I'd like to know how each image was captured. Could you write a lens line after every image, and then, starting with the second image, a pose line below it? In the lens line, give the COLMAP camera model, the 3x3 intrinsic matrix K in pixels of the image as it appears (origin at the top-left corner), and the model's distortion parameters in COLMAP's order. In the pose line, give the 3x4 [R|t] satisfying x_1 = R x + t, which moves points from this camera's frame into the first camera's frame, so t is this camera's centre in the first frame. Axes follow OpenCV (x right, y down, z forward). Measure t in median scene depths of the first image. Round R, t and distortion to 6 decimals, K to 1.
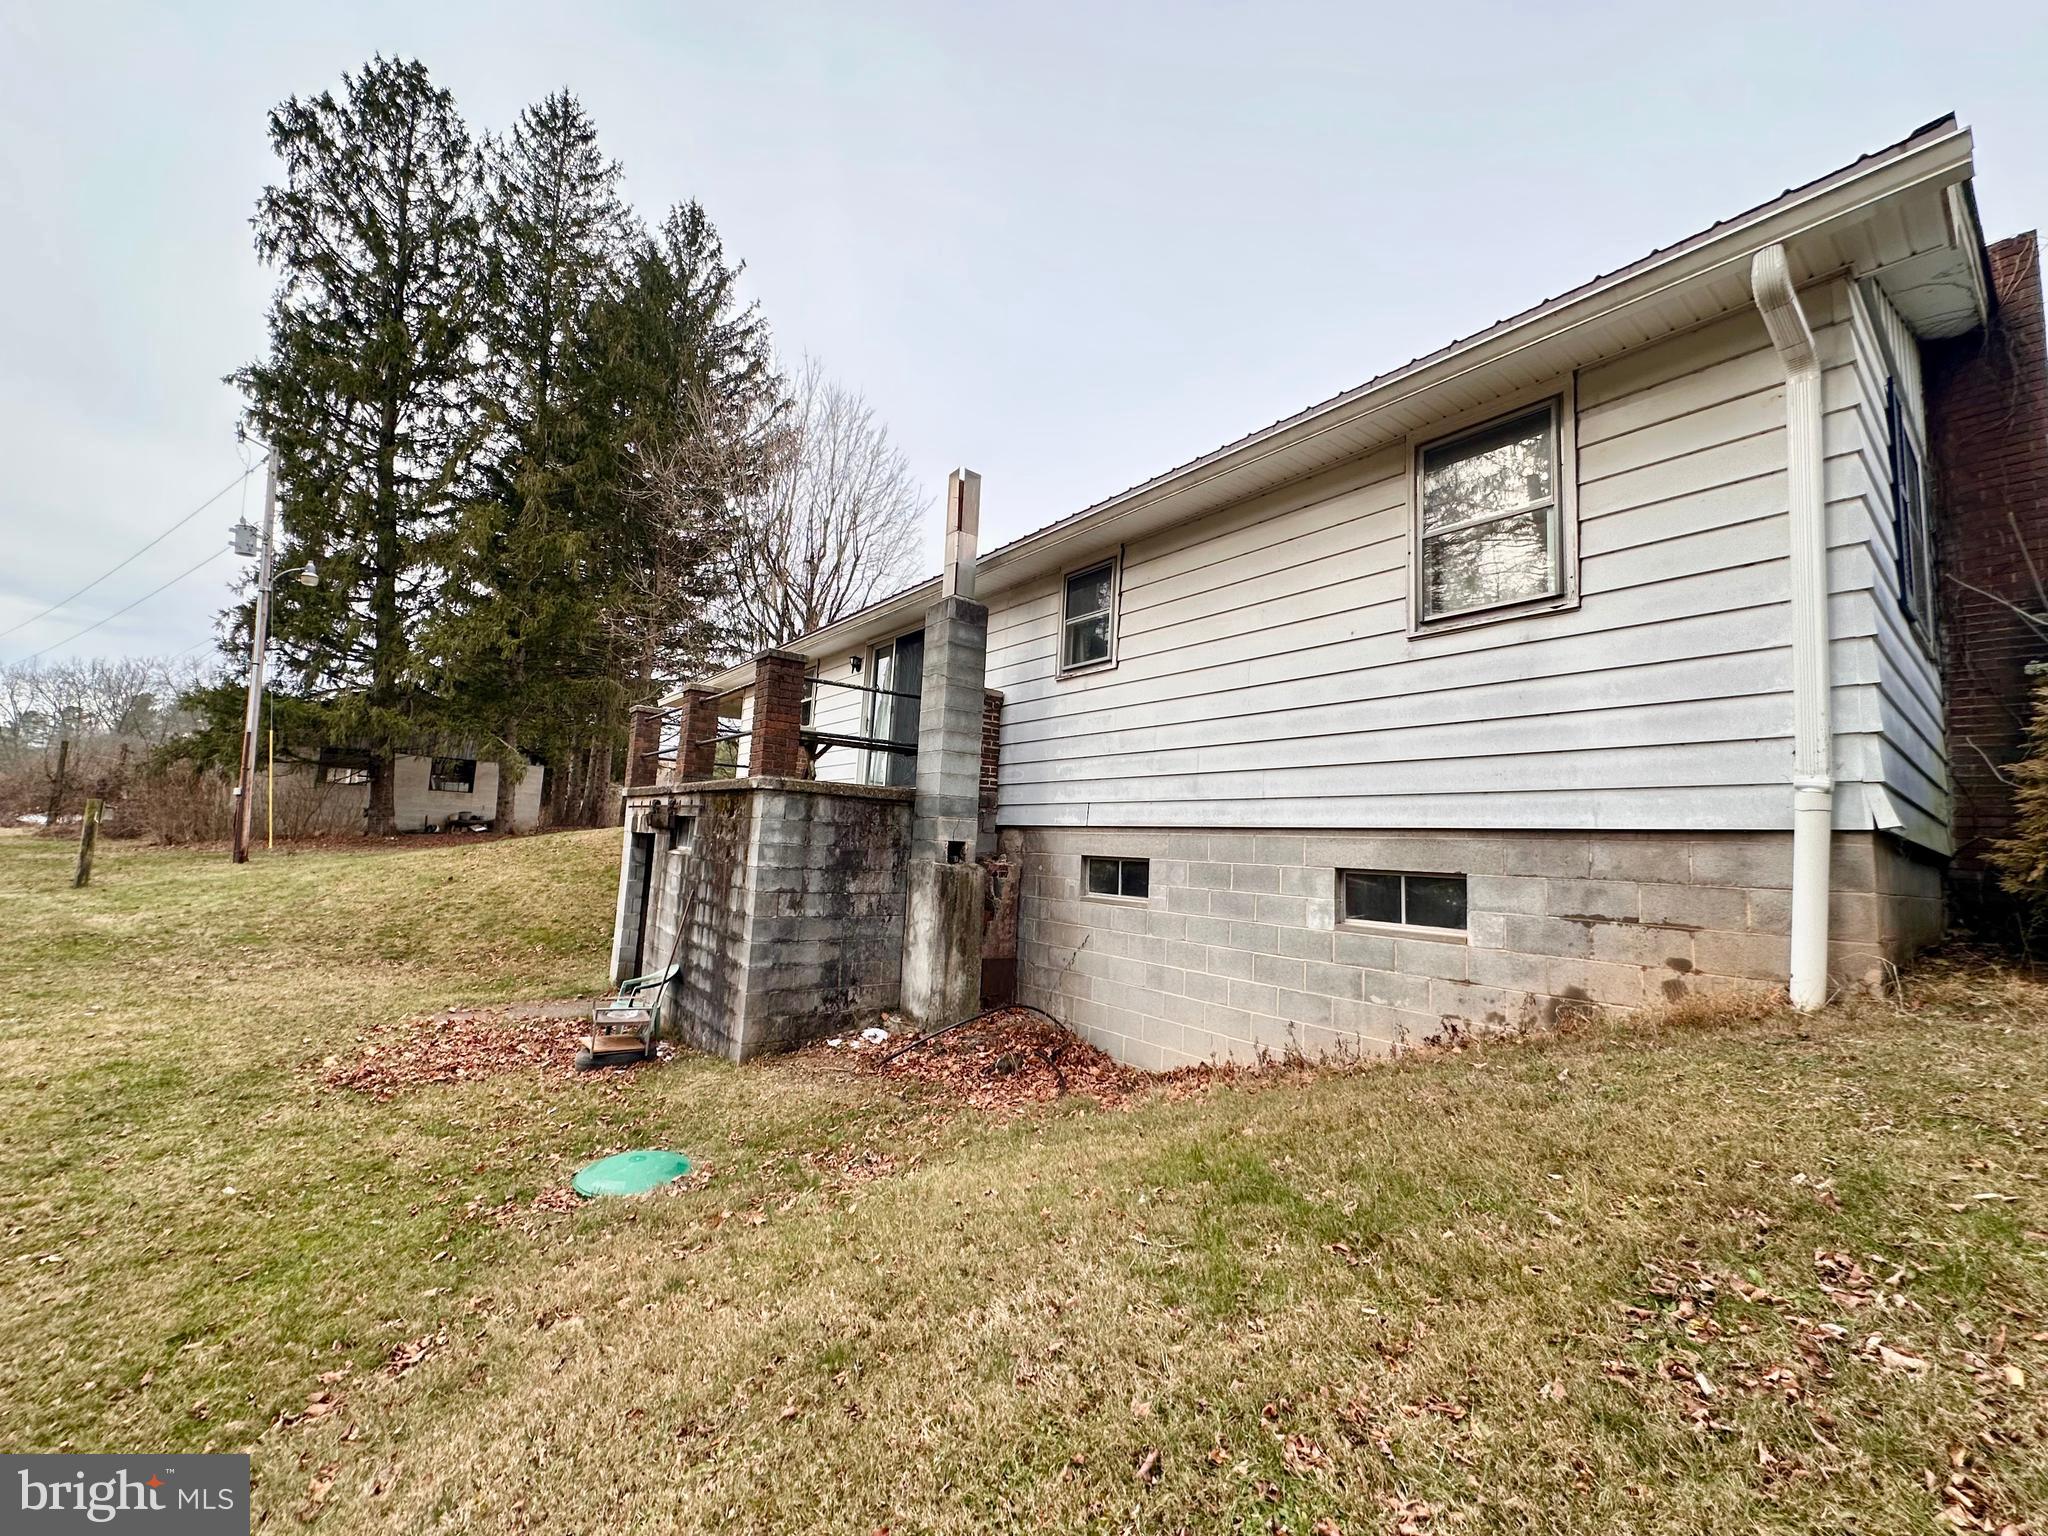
lens RADIAL K [[810.3, 0, 1024.0], [0, 810.3, 768.0], [0, 0, 1]] dist [0.000165, 0.000023]
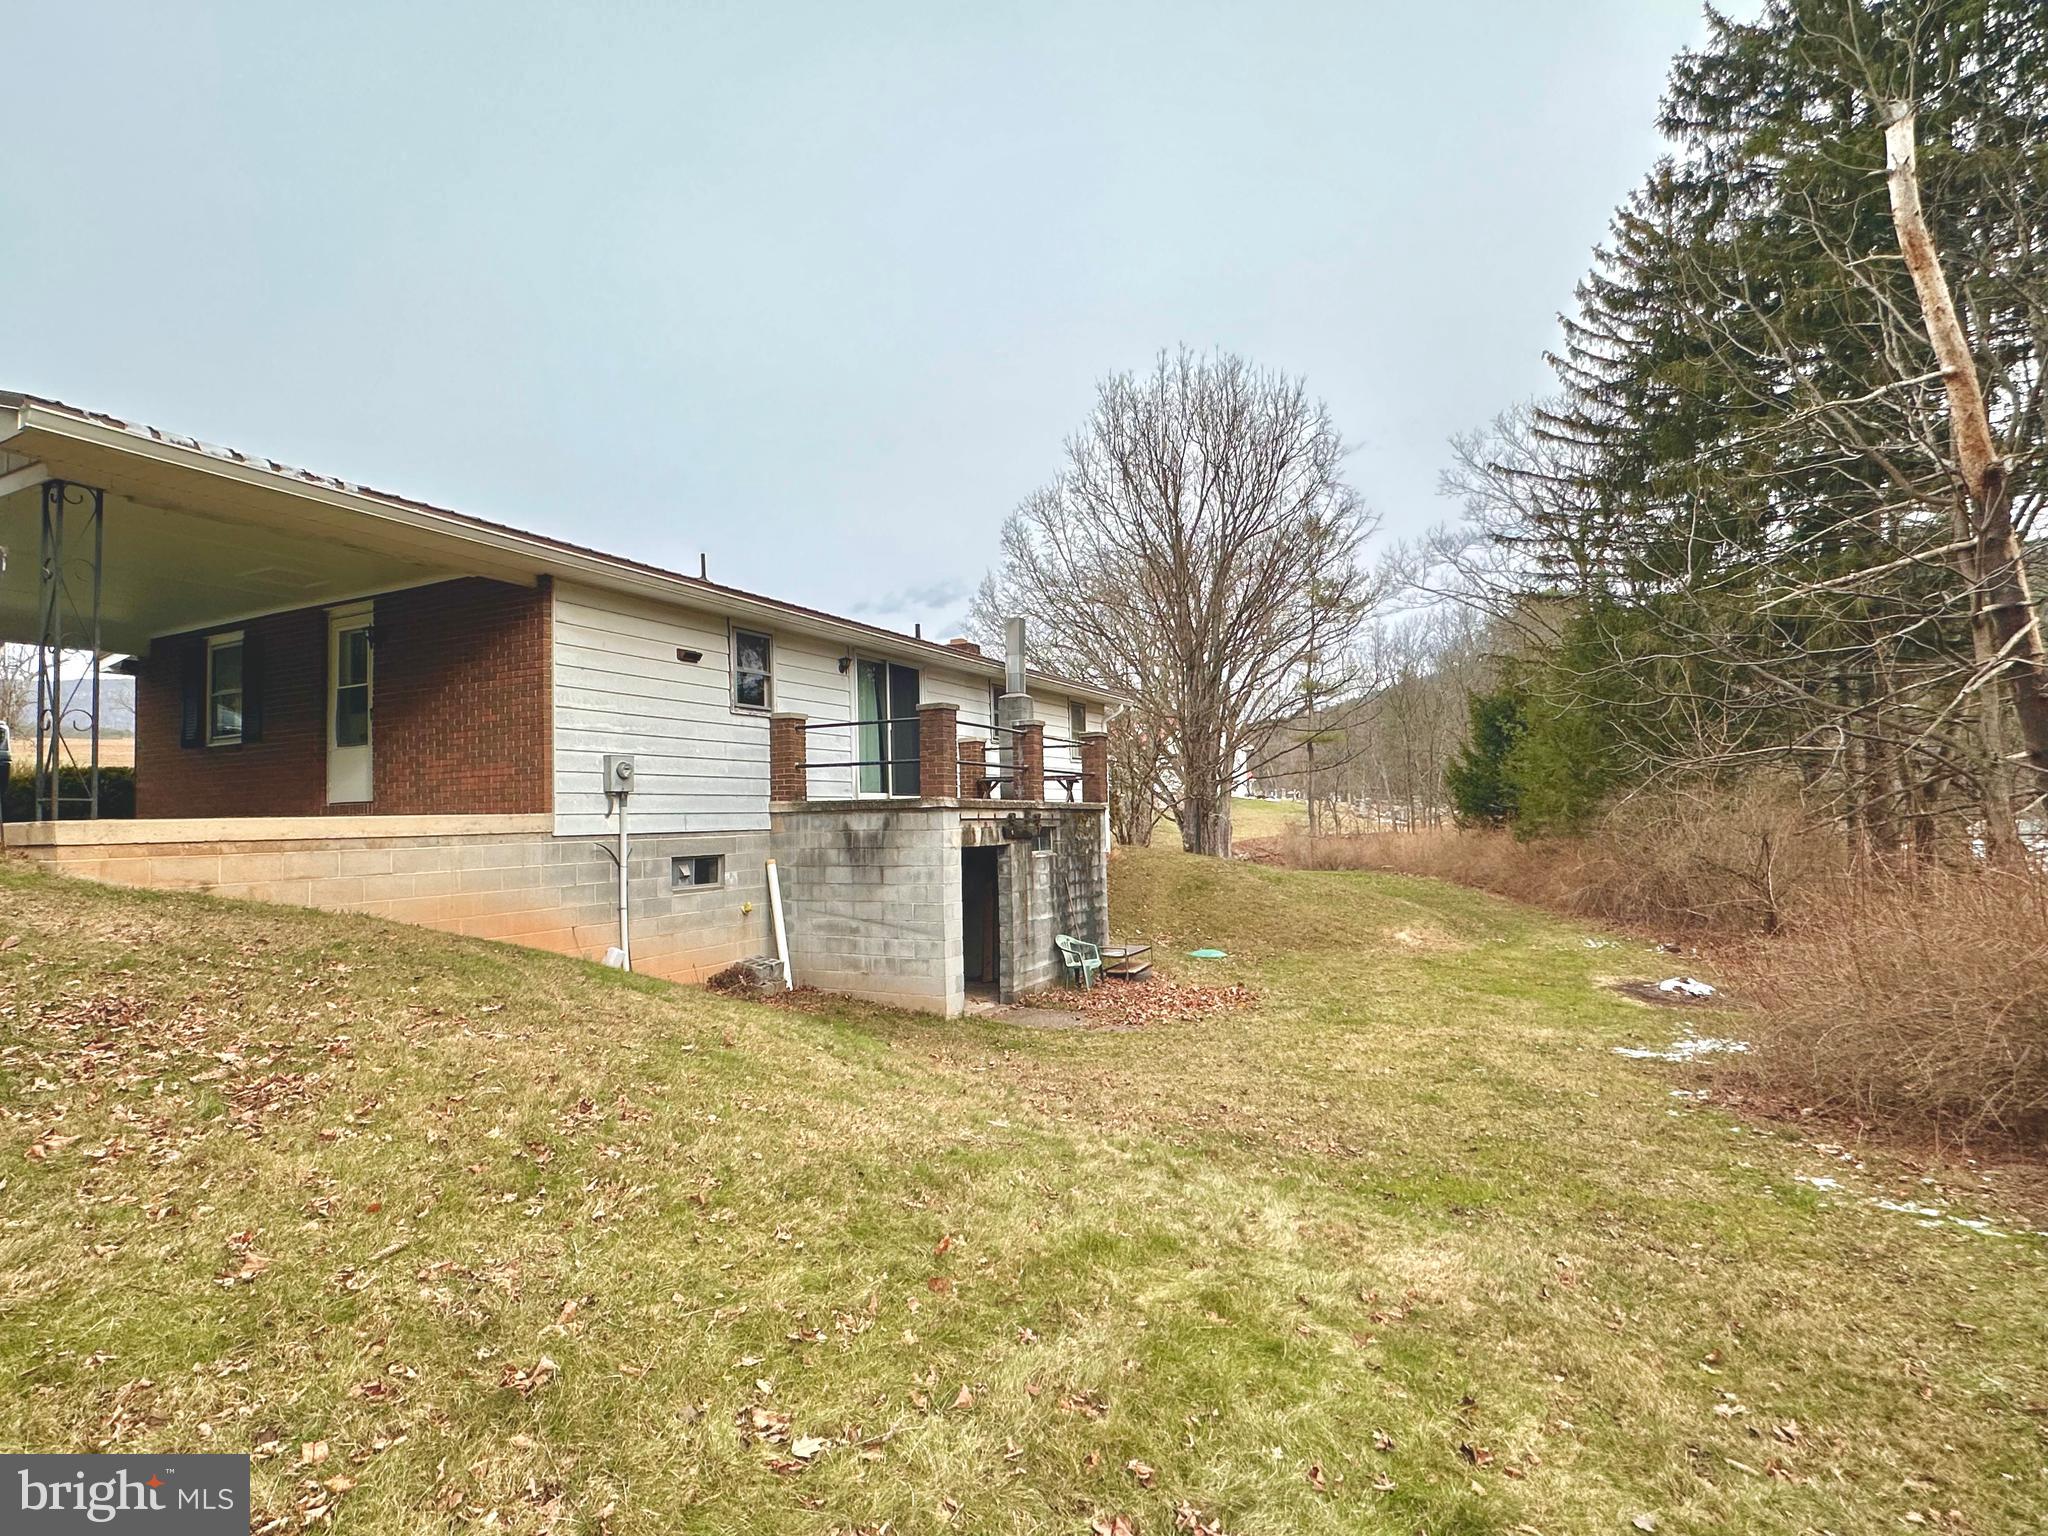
lens RADIAL K [[1019.3, 0, 1024.0], [0, 1019.3, 768.0], [0, 0, 1]] dist [0.000088, -0.000003]
pose [[-0.427540, 0.018740, 0.903802, -1.903506], [-0.072776, 0.995827, -0.055075, 0.058939], [-0.901062, -0.089322, -0.424392, 1.757377]]
